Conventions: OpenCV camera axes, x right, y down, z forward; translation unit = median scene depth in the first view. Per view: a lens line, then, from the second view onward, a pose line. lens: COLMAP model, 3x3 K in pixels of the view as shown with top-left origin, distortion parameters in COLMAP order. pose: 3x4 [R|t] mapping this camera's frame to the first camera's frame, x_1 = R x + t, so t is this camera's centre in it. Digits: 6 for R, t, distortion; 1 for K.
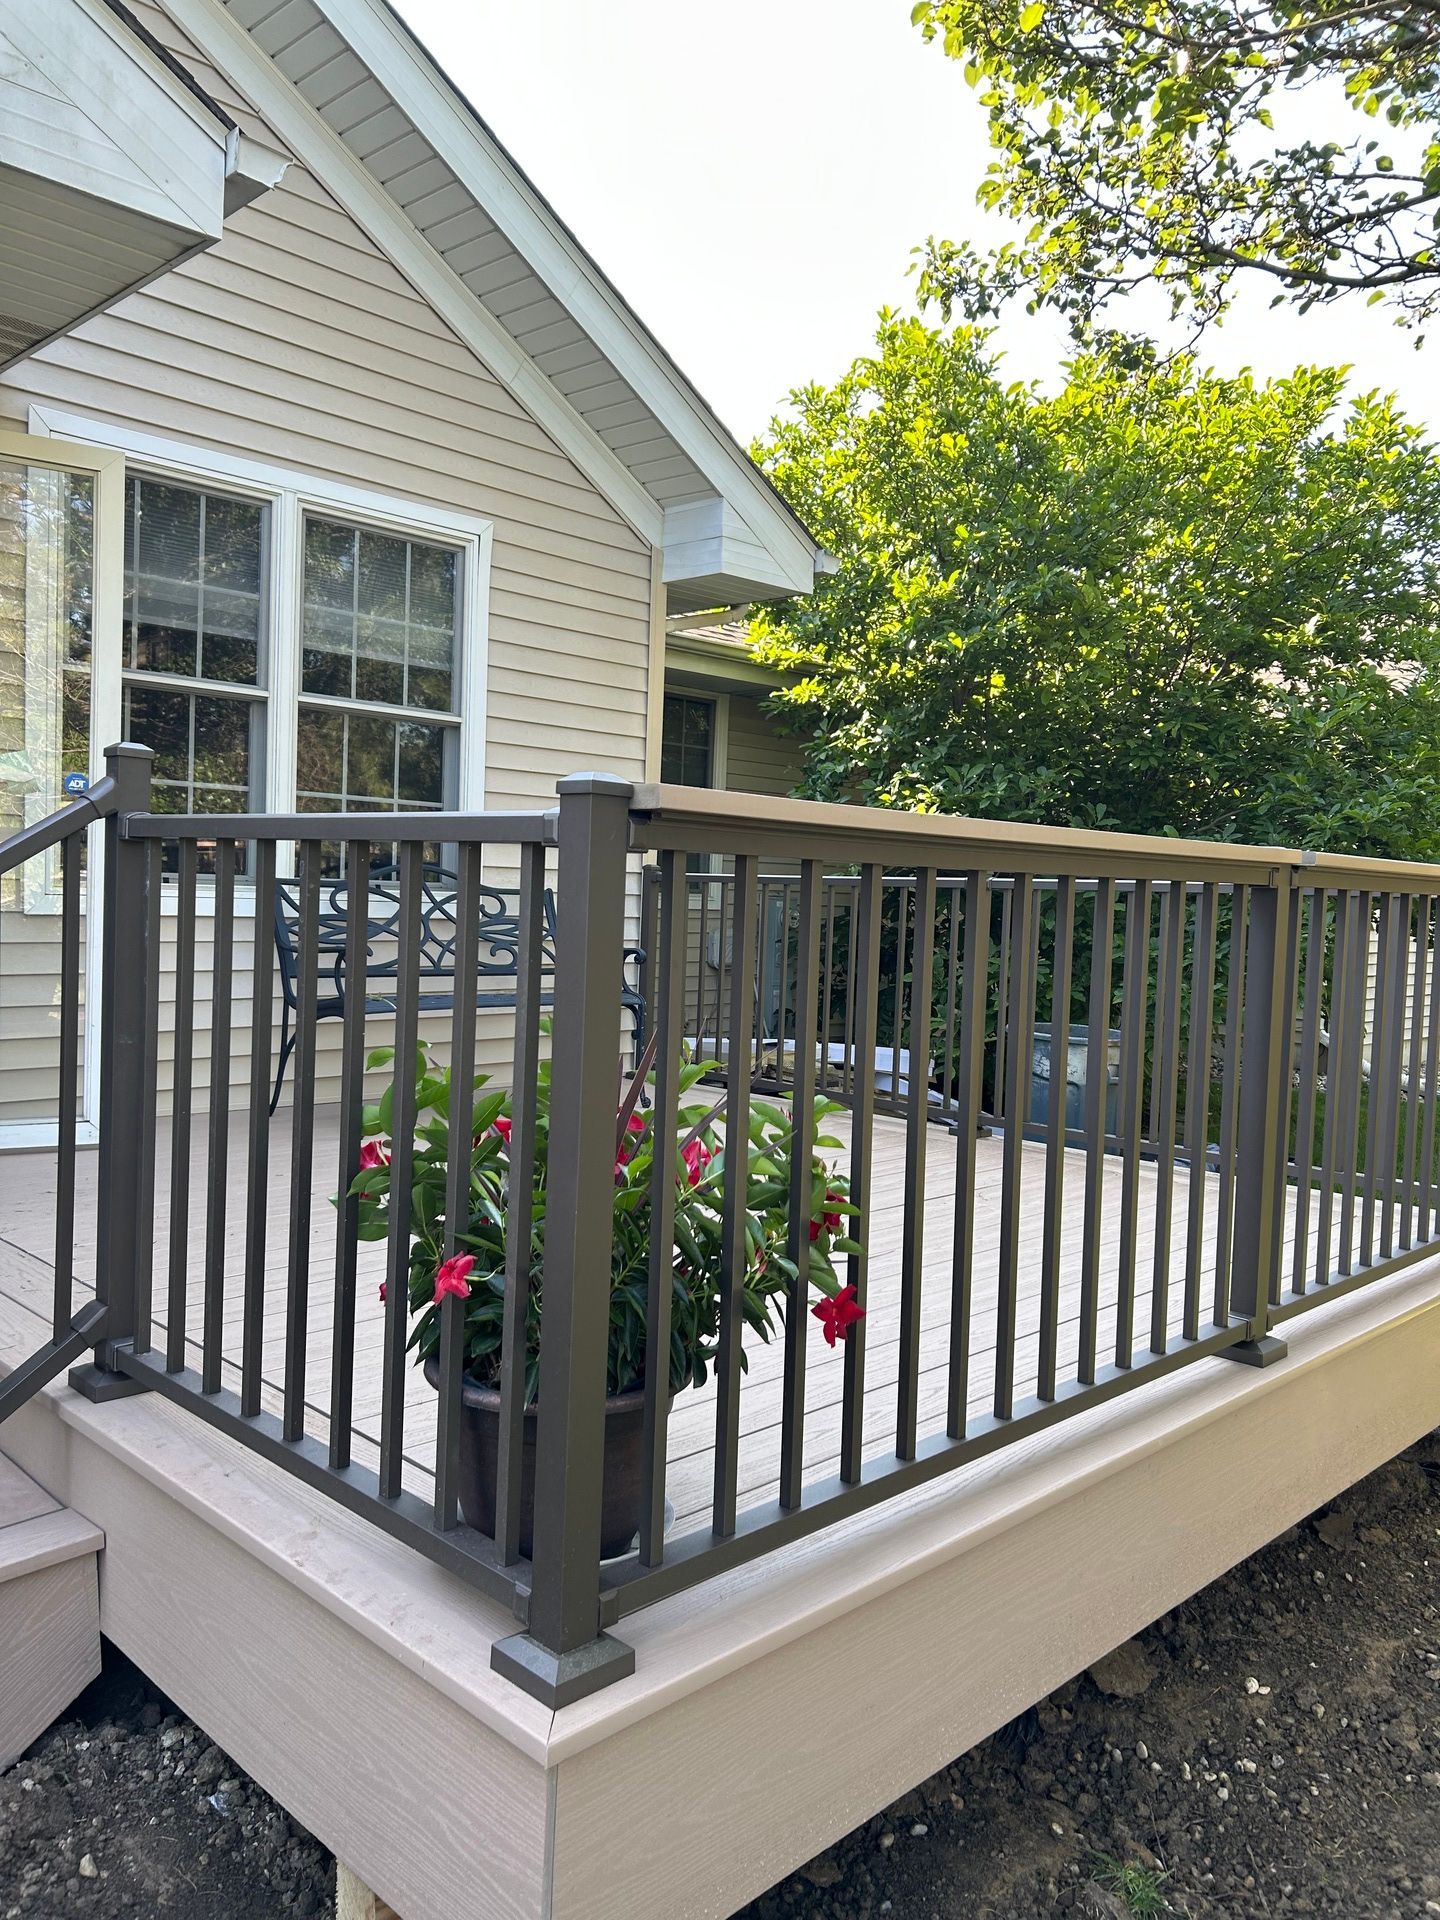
lens RADIAL K [[1446.5, 0, 711.3], [0, 1446.5, 952.6], [0, 0, 1]] dist [0.044207, -0.047003]
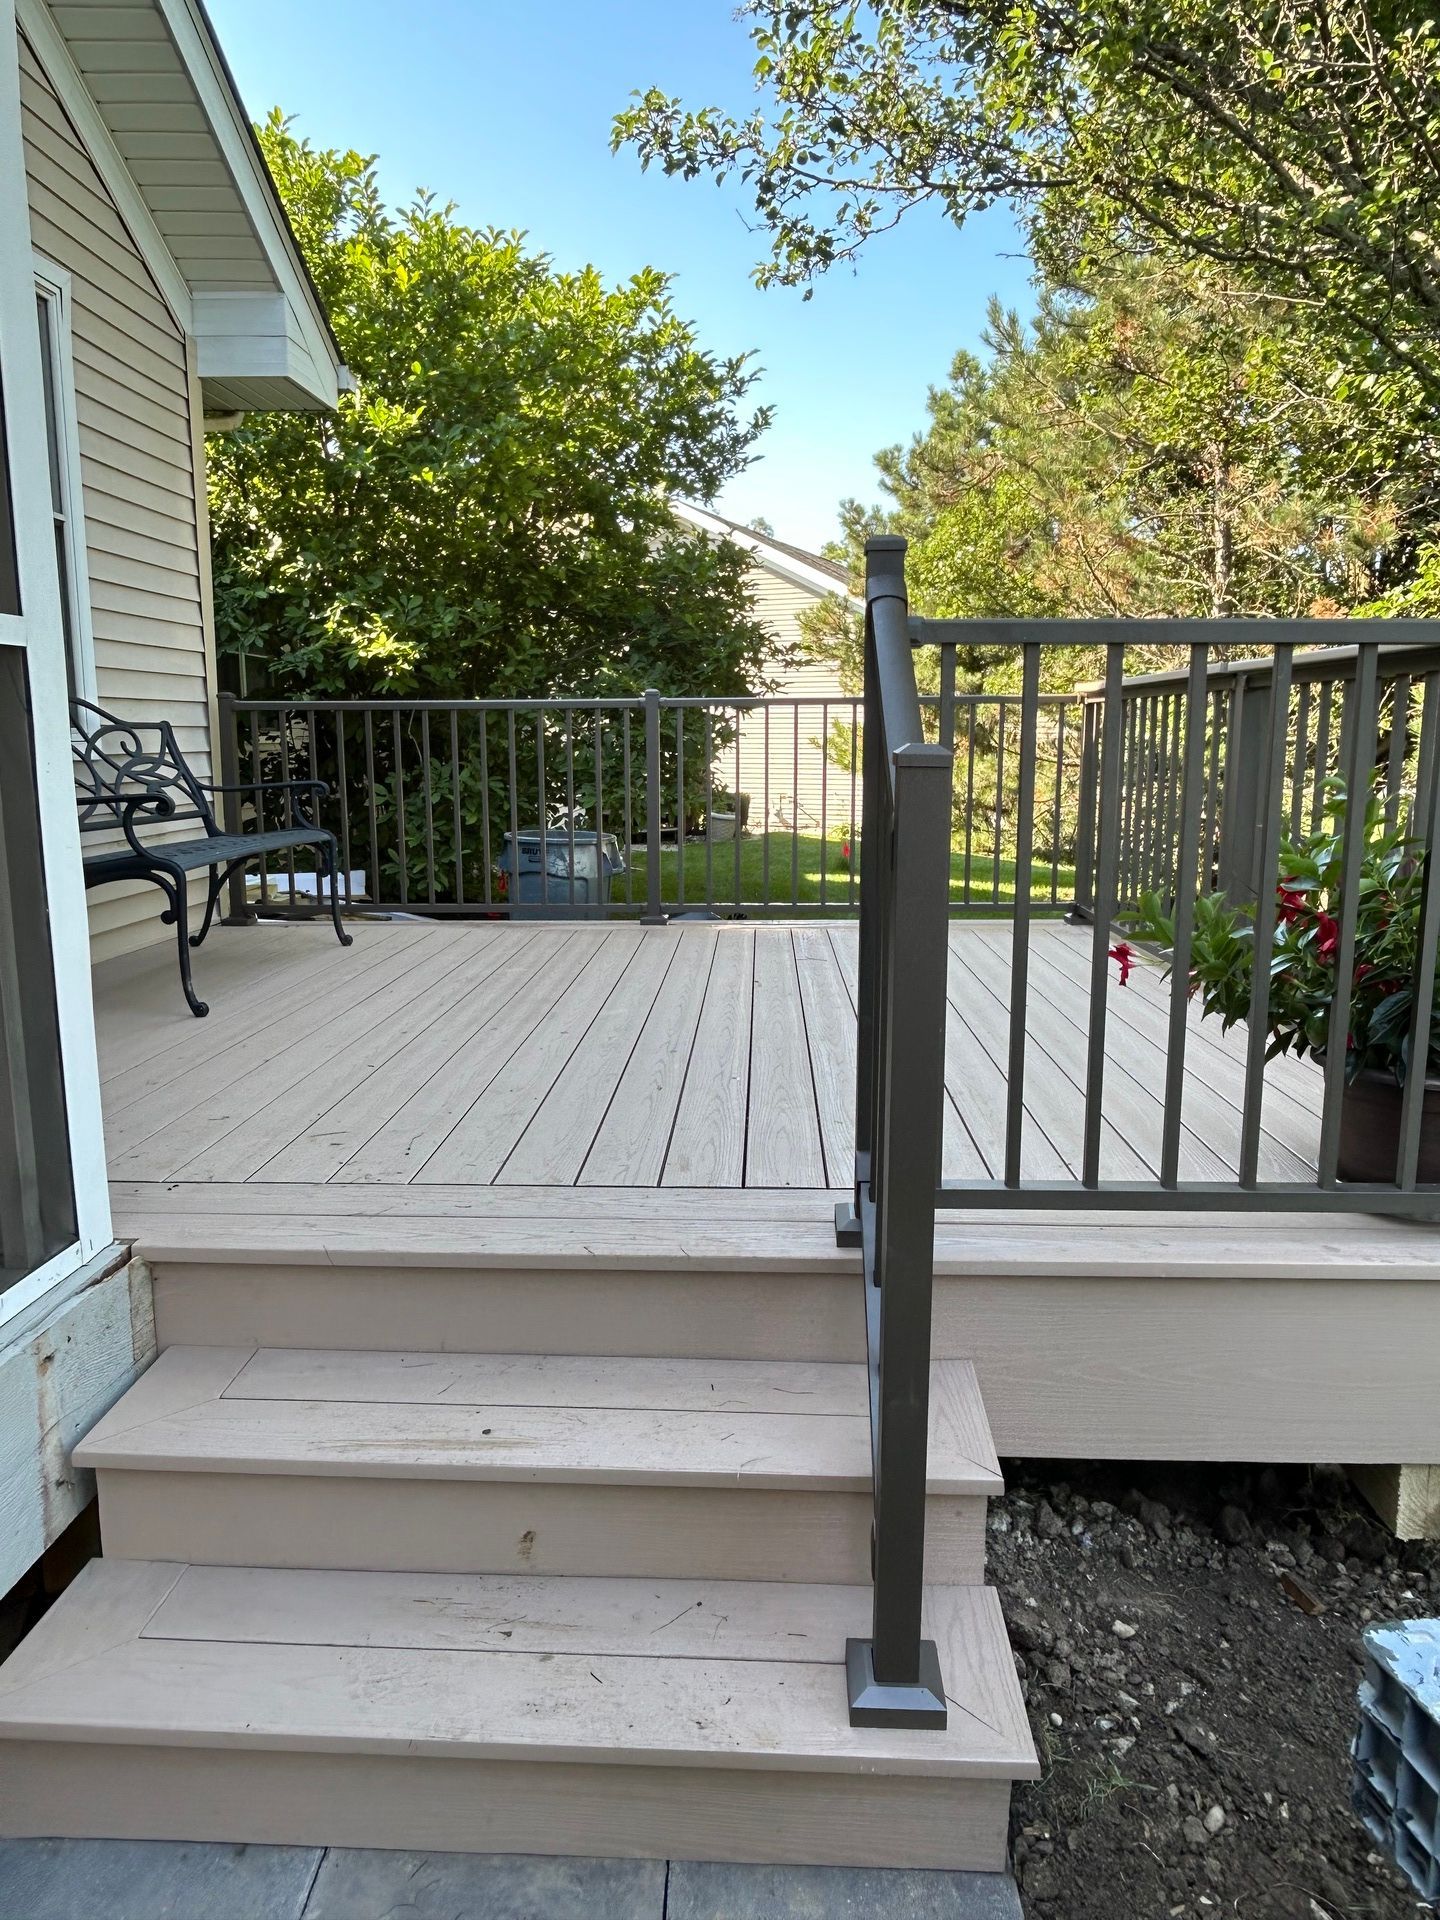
lens RADIAL K [[1277.3, 0, 723.0], [0, 1277.3, 958.2], [0, 0, 1]] dist [-0.002888, 0.001543]
pose [[0.733922, -0.150194, 0.662420, -0.411237], [0.057948, 0.985536, 0.159253, -0.005160], [-0.676757, -0.078493, 0.732010, 0.180384]]
